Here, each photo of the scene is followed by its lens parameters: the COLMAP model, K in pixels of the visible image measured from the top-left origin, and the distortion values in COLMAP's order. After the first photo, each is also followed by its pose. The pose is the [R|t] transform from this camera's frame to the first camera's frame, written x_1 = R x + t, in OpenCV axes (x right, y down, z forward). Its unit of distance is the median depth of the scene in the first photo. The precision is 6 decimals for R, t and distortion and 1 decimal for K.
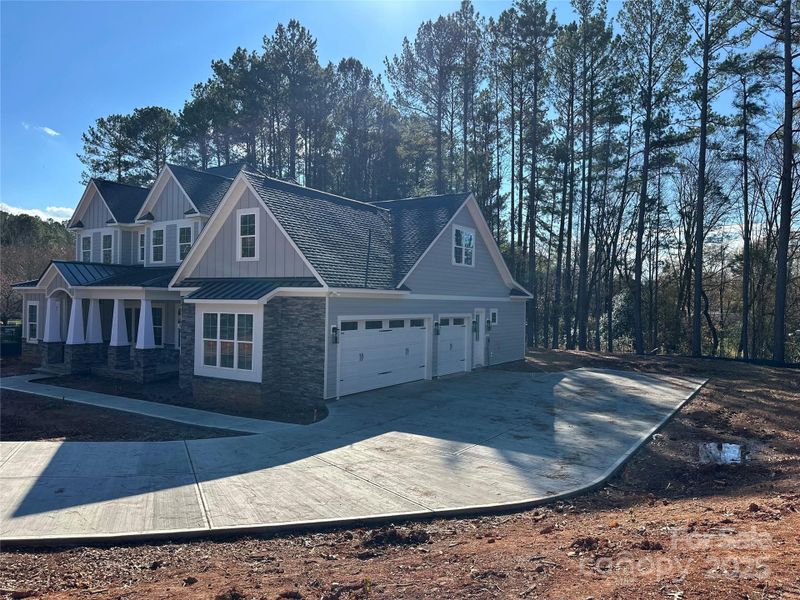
lens RADIAL K [[563.7, 0, 409.9], [0, 563.7, 309.5], [0, 0, 1]] dist [0.065022, -0.052770]
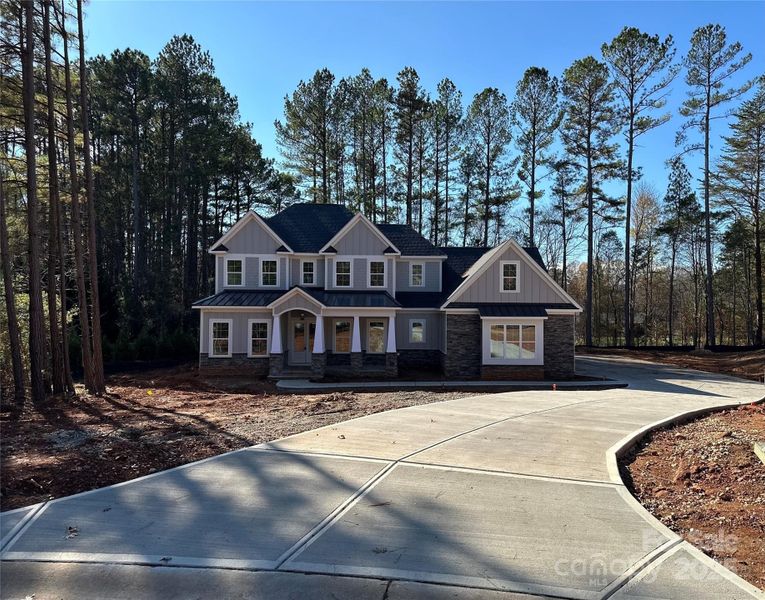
lens RADIAL K [[569.3, 0, 408.3], [0, 569.3, 304.7], [0, 0, 1]] dist [0.044045, -0.032462]
pose [[0.826788, -0.002530, 0.562508, -1.156059], [0.013384, 0.999795, -0.015177, -0.023814], [-0.562355, 0.020077, 0.826652, -0.146897]]
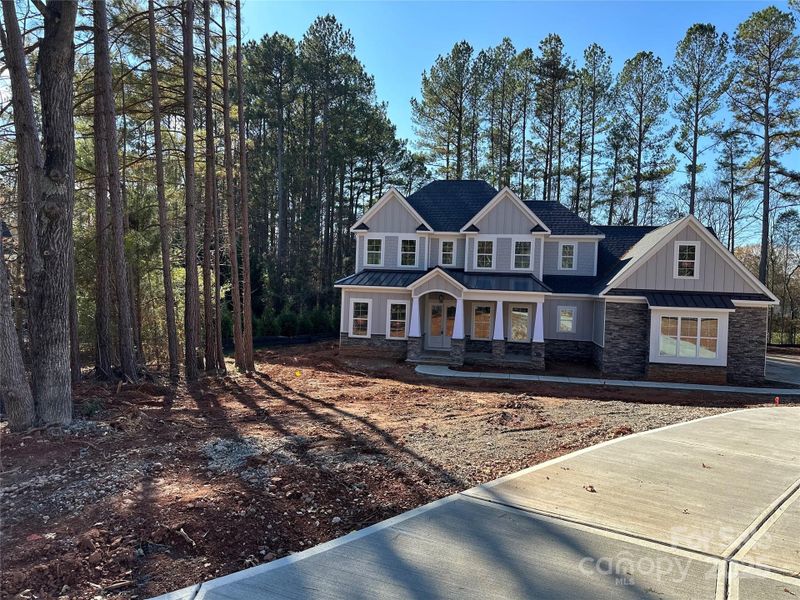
lens RADIAL K [[563.7, 0, 402.7], [0, 563.7, 302.2], [0, 0, 1]] dist [0.065022, -0.052770]
pose [[0.929098, 0.013289, 0.369594, -1.153106], [-0.019015, 0.999749, 0.011854, -0.025830], [-0.369344, -0.018042, 0.929118, -0.031390]]
